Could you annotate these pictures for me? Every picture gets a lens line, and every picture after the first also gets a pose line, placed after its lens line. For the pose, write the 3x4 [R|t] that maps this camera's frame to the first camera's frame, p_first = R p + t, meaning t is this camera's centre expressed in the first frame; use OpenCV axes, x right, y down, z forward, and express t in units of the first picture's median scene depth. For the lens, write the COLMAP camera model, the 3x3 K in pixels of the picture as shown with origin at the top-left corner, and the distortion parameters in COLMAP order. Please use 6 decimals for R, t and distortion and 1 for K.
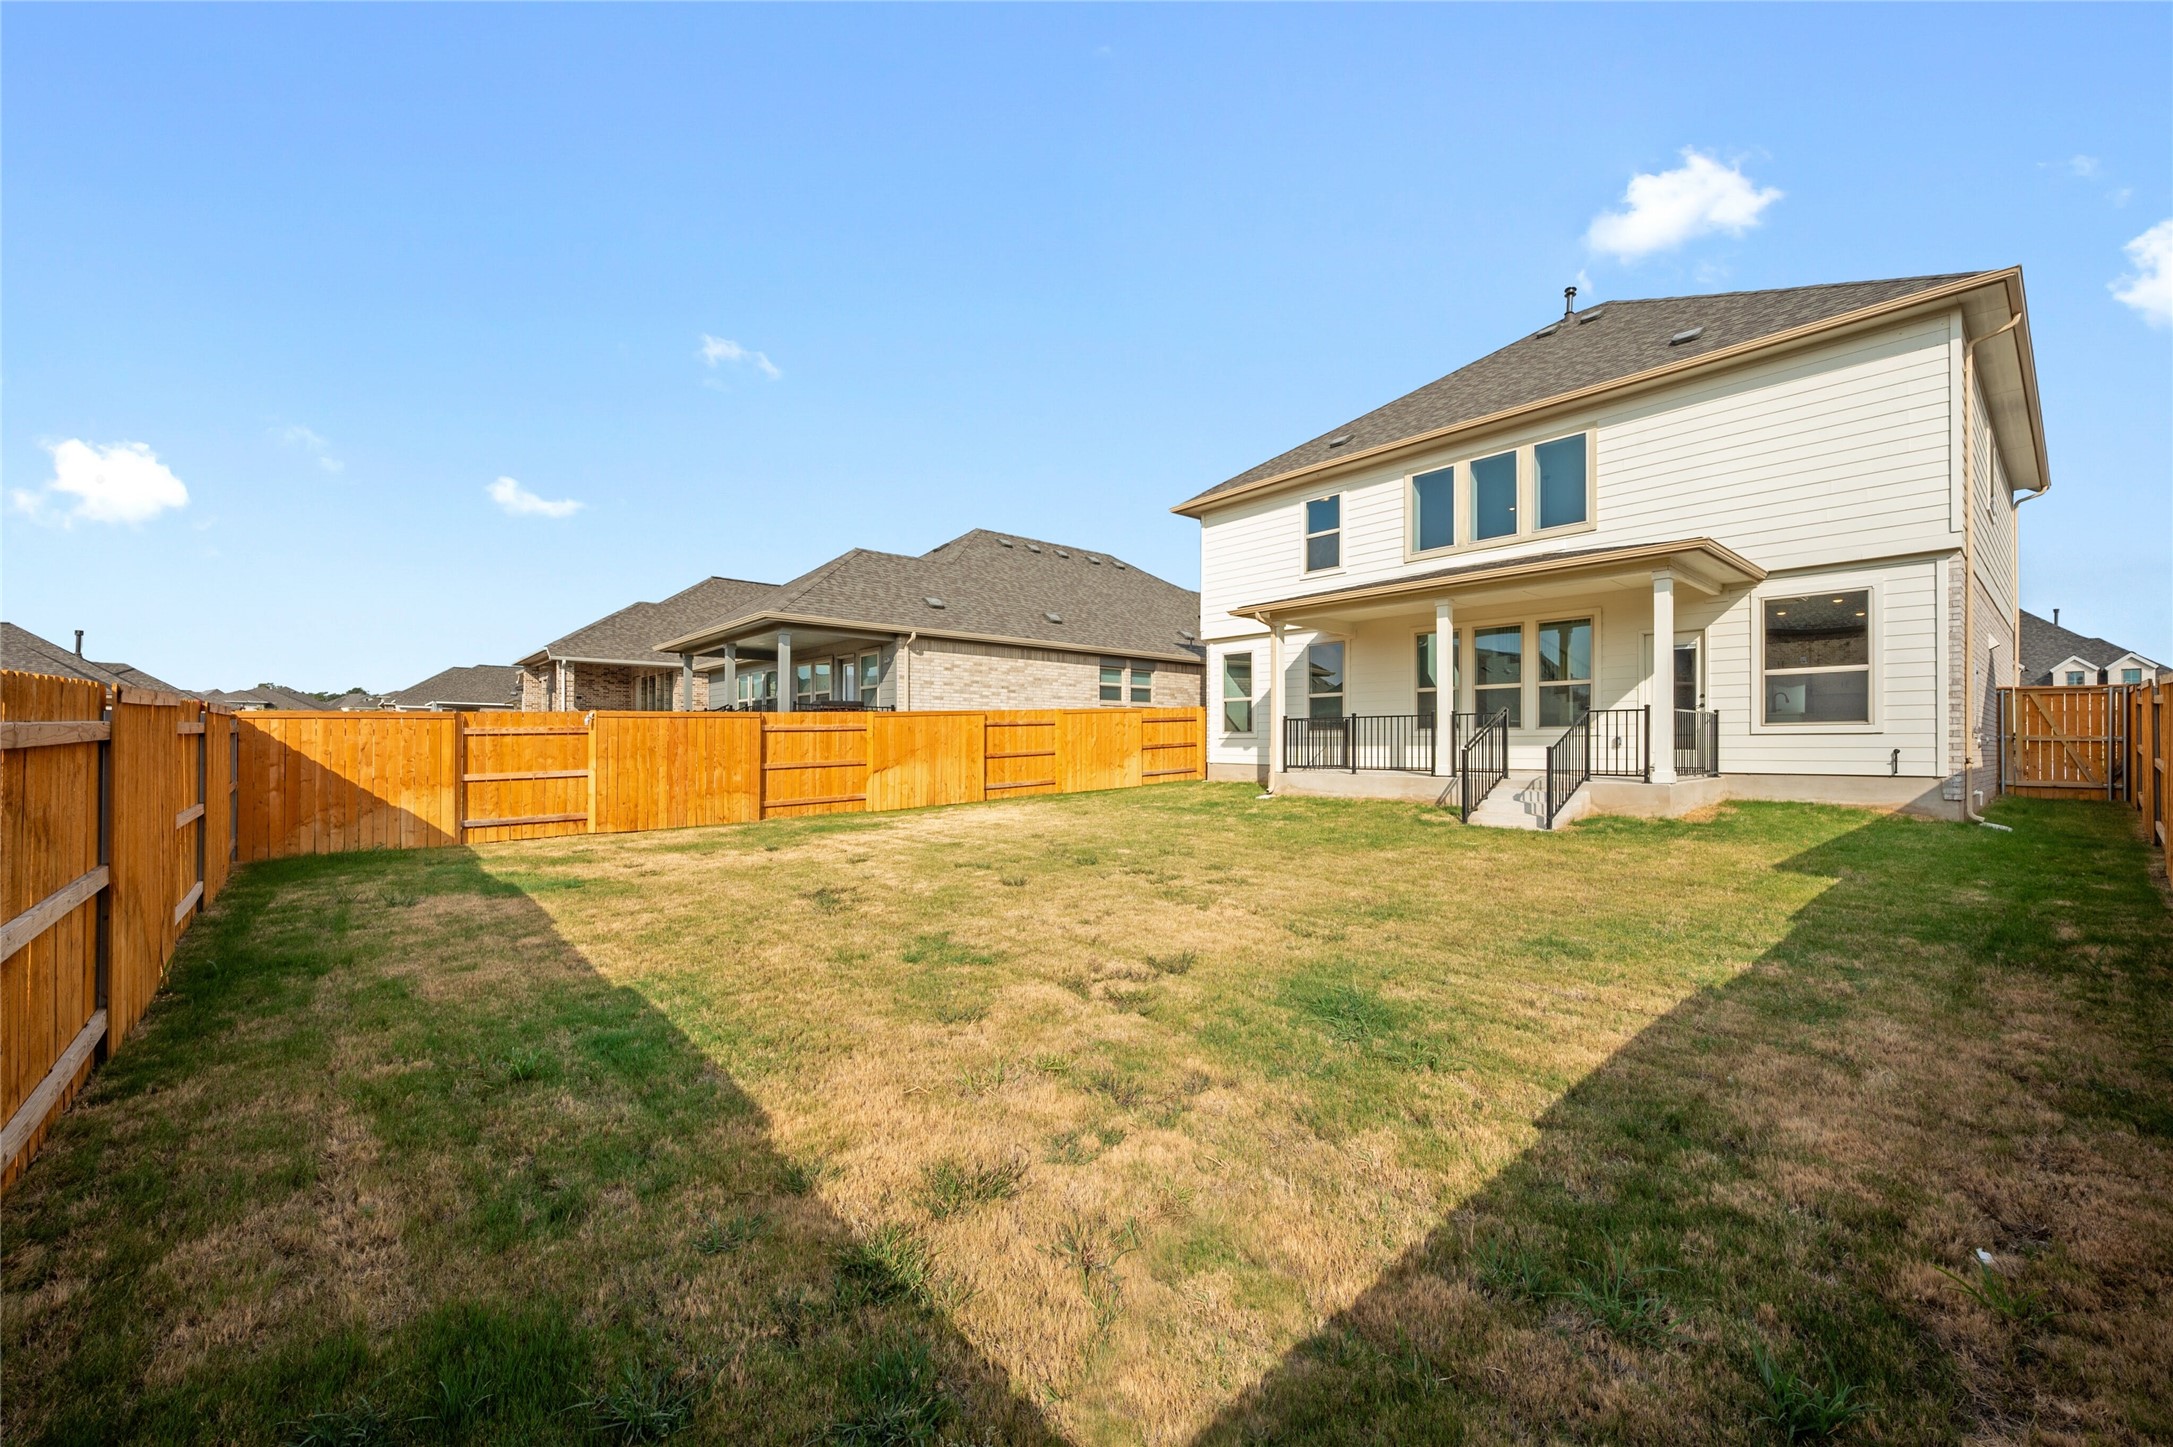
lens RADIAL K [[869.2, 0, 1075.4], [0, 869.2, 737.0], [0, 0, 1]] dist [-0.000254, -0.000040]
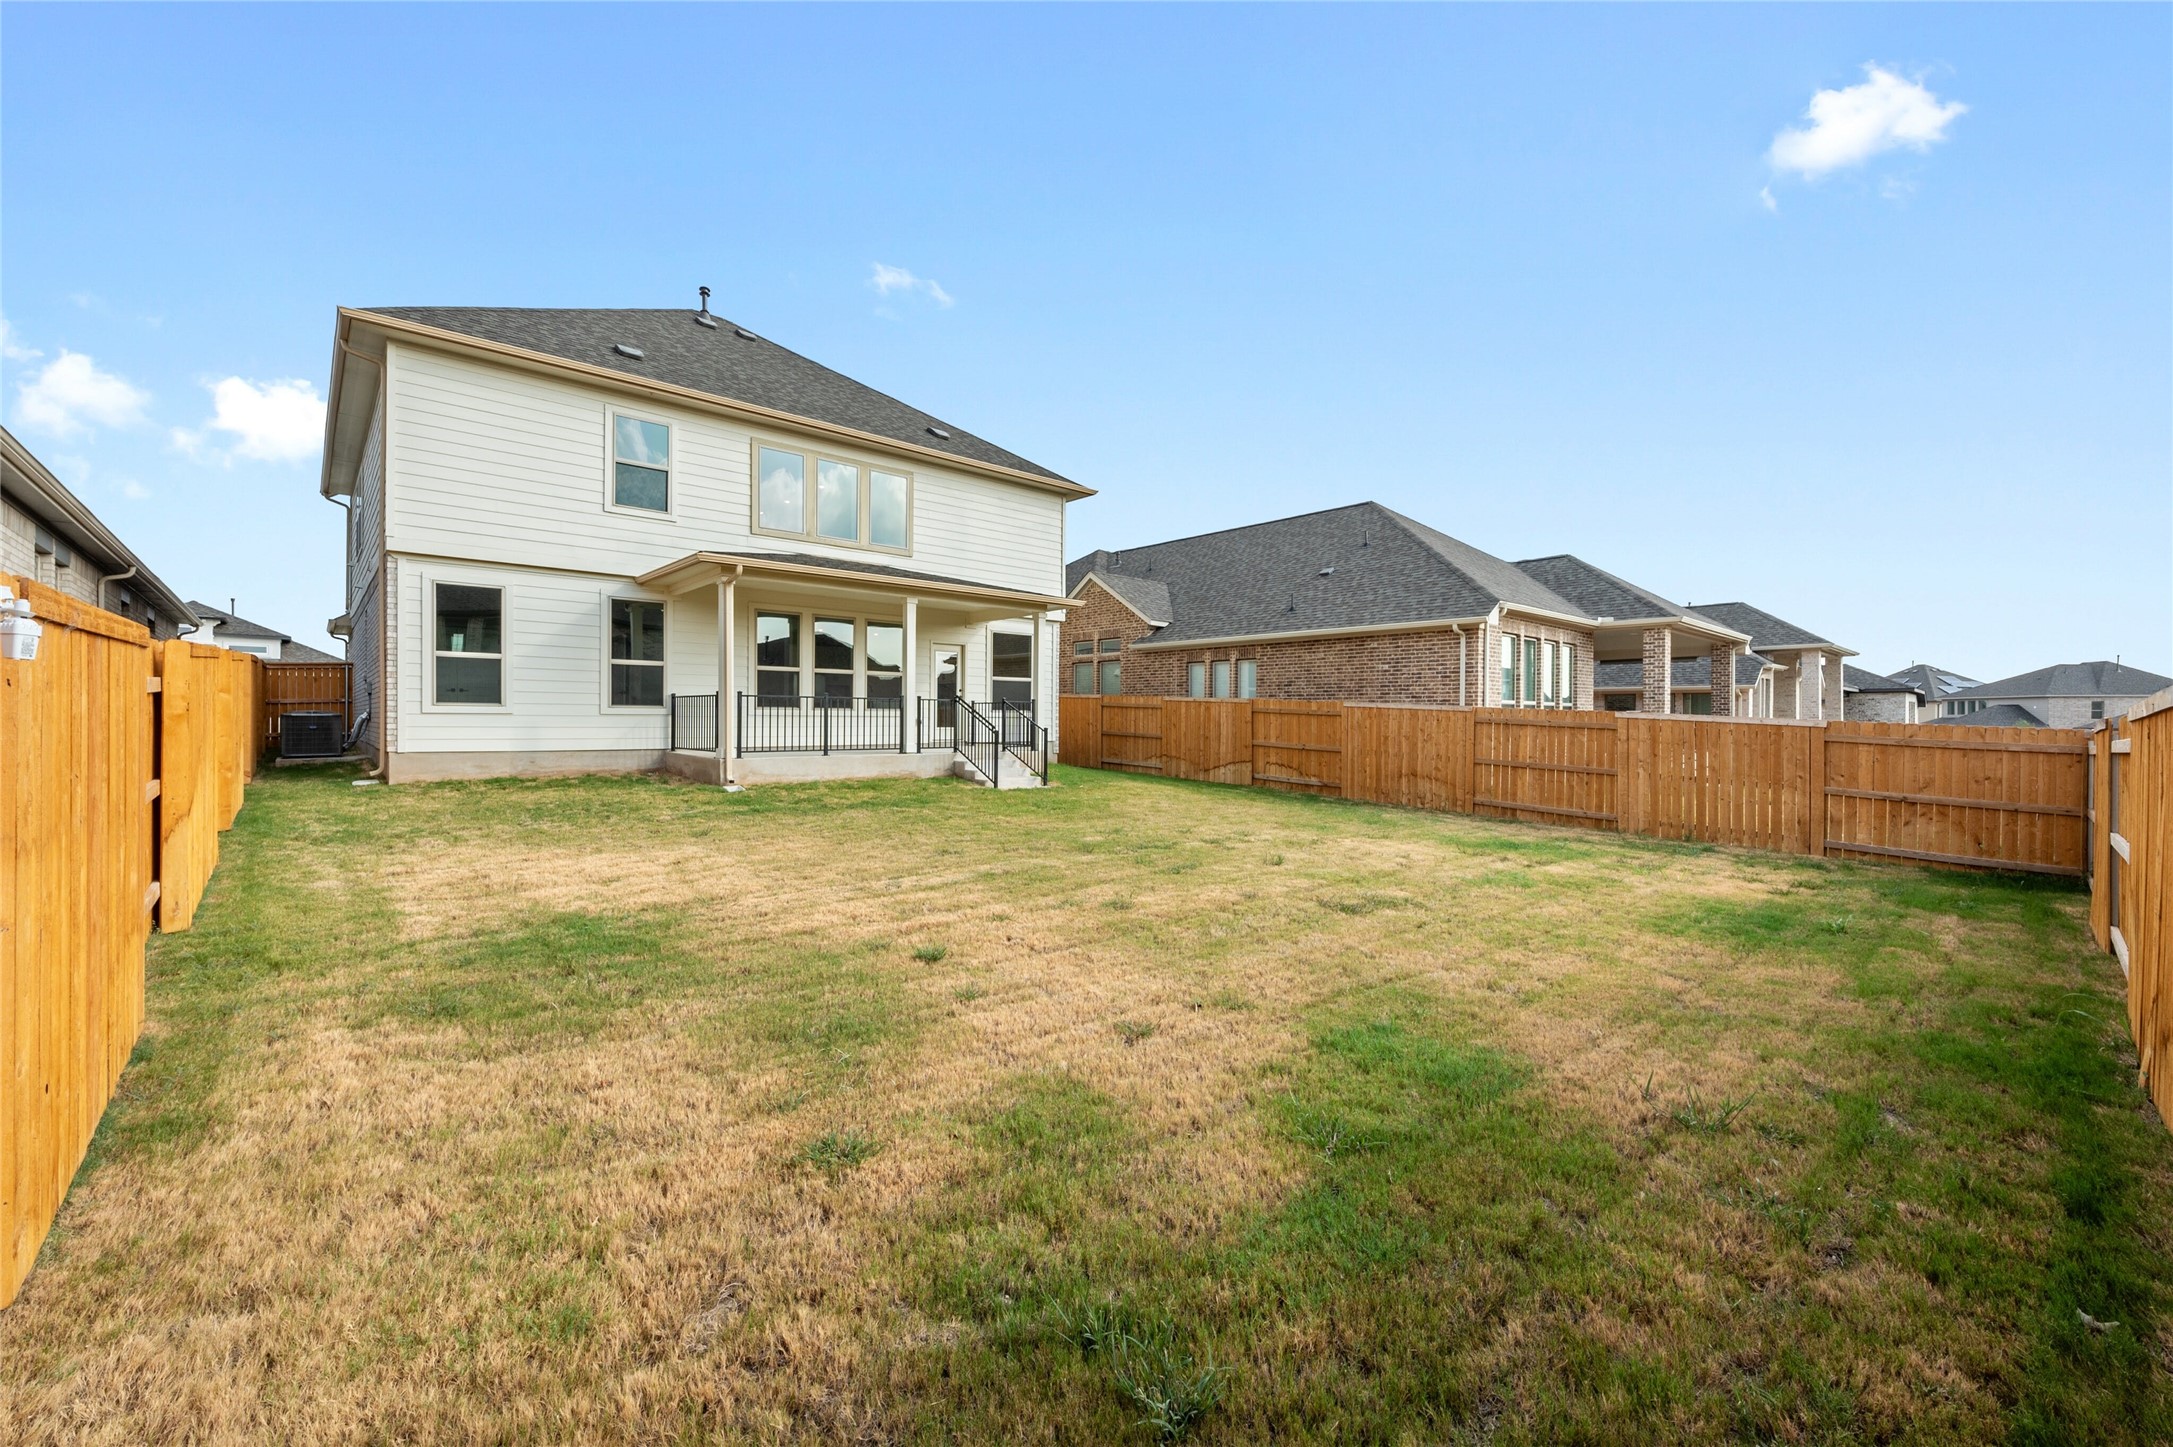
lens RADIAL K [[869.2, 0, 1073.7], [0, 869.2, 728.4], [0, 0, 1]] dist [-0.000254, -0.000040]
pose [[-0.016899, -0.001803, 0.999856, -0.590690], [-0.013164, 0.999912, 0.001581, 0.007812], [-0.999771, -0.013136, -0.016922, 0.658934]]
